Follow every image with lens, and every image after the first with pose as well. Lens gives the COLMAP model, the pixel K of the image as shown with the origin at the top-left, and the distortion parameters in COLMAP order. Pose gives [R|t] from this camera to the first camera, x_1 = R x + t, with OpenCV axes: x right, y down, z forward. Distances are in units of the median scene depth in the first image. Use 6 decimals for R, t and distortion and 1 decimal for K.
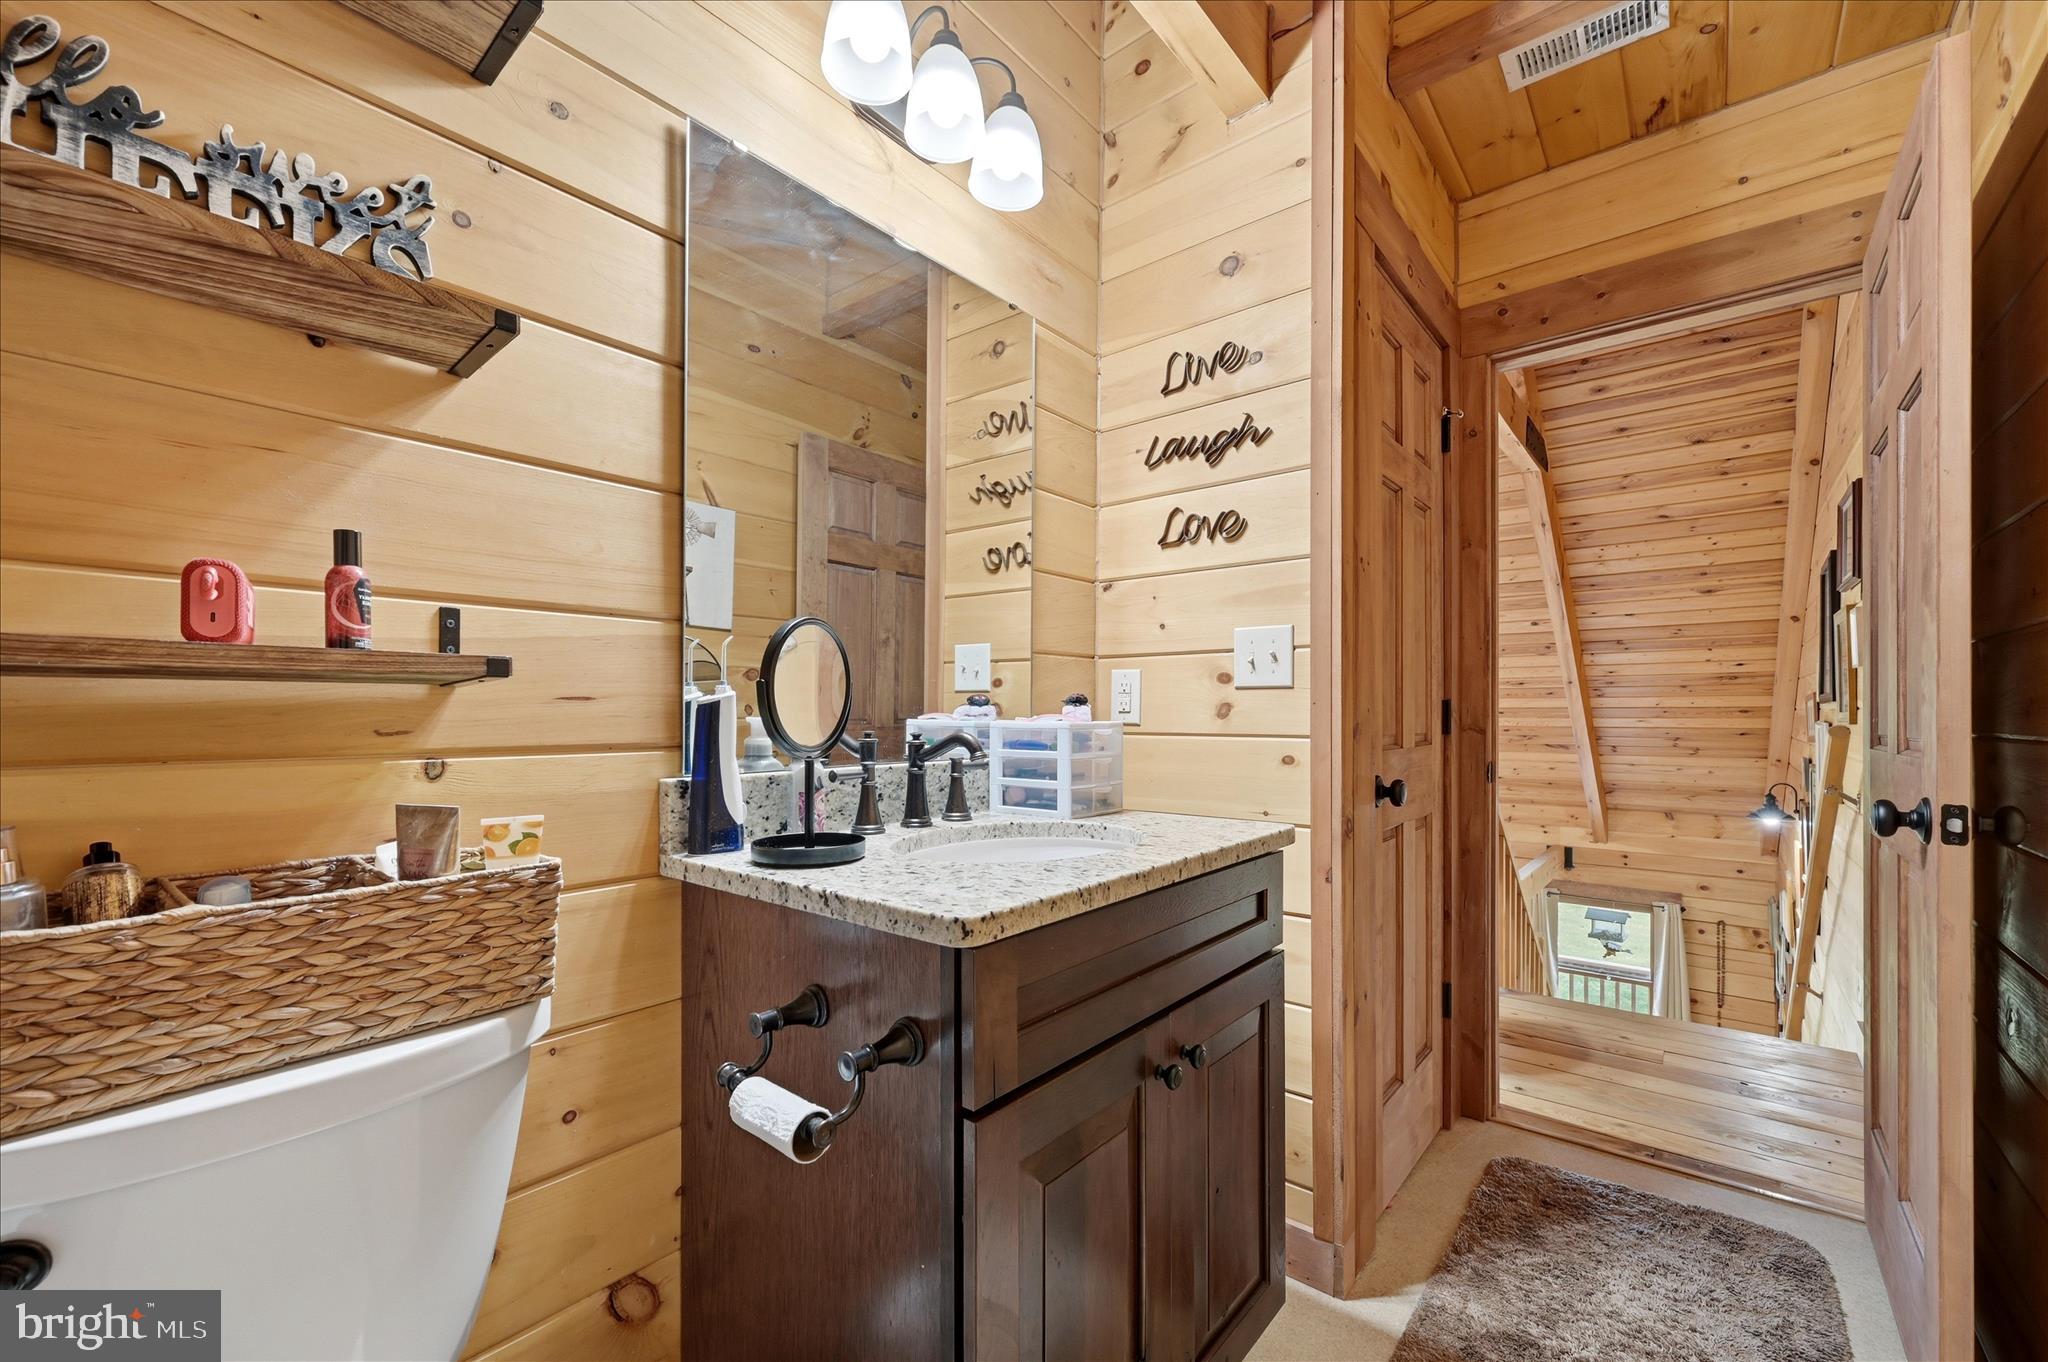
lens RADIAL K [[829.2, 0, 1027.2], [0, 829.2, 701.5], [0, 0, 1]] dist [-0.001038, -0.000191]
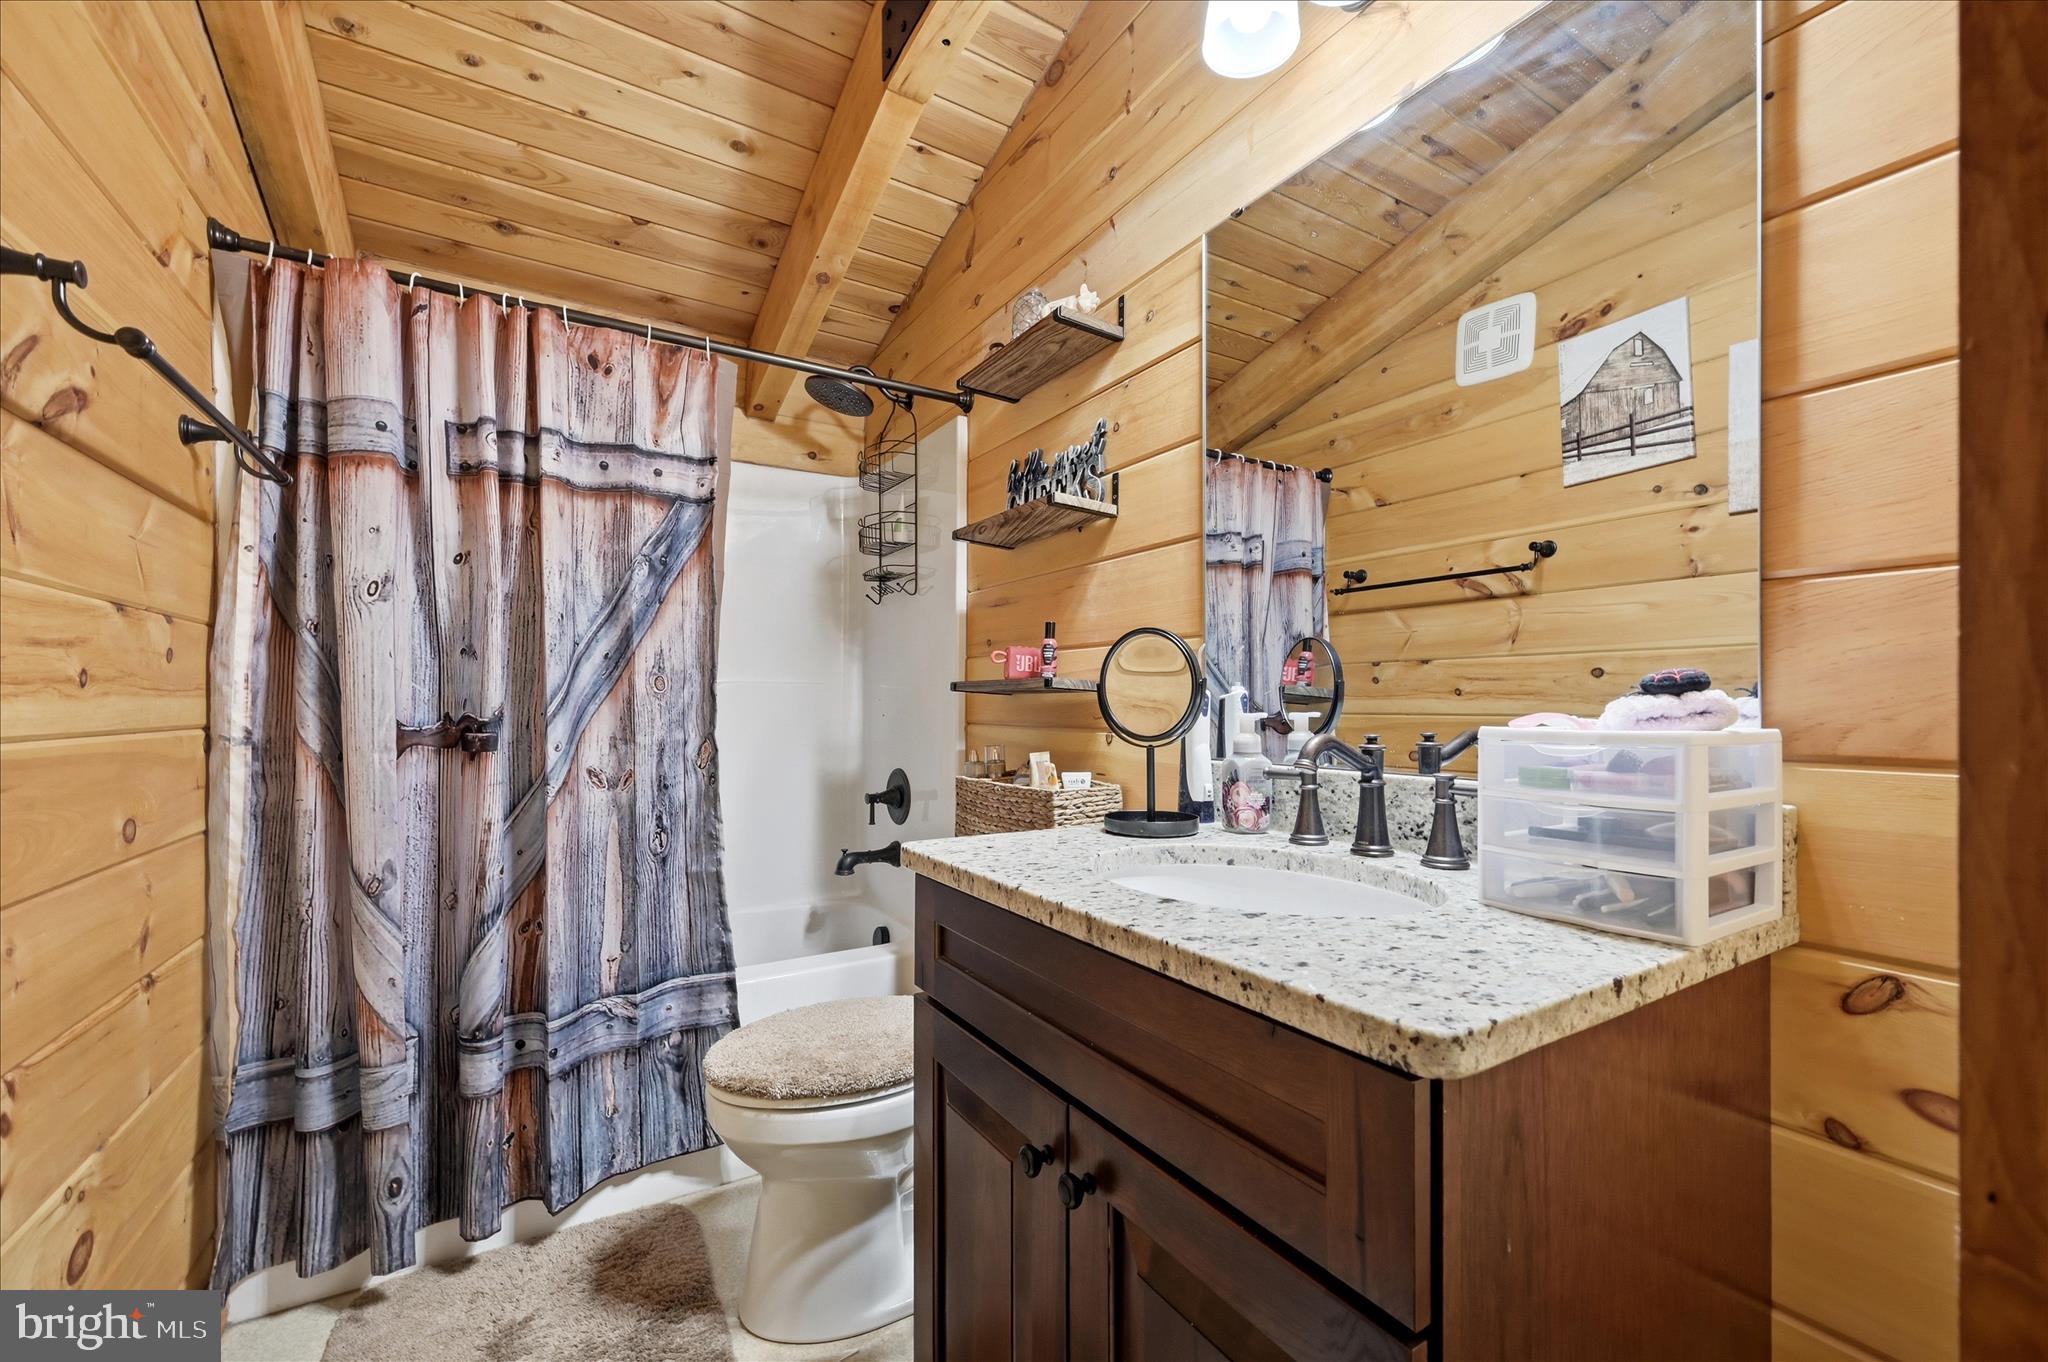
lens RADIAL K [[829.2, 0, 1026.2], [0, 829.2, 696.0], [0, 0, 1]] dist [-0.001038, -0.000191]
pose [[-0.311342, -0.004618, -0.950287, 0.980026], [0.014239, 0.999853, -0.009524, 0.001903], [0.950191, -0.016496, -0.311230, 1.267625]]
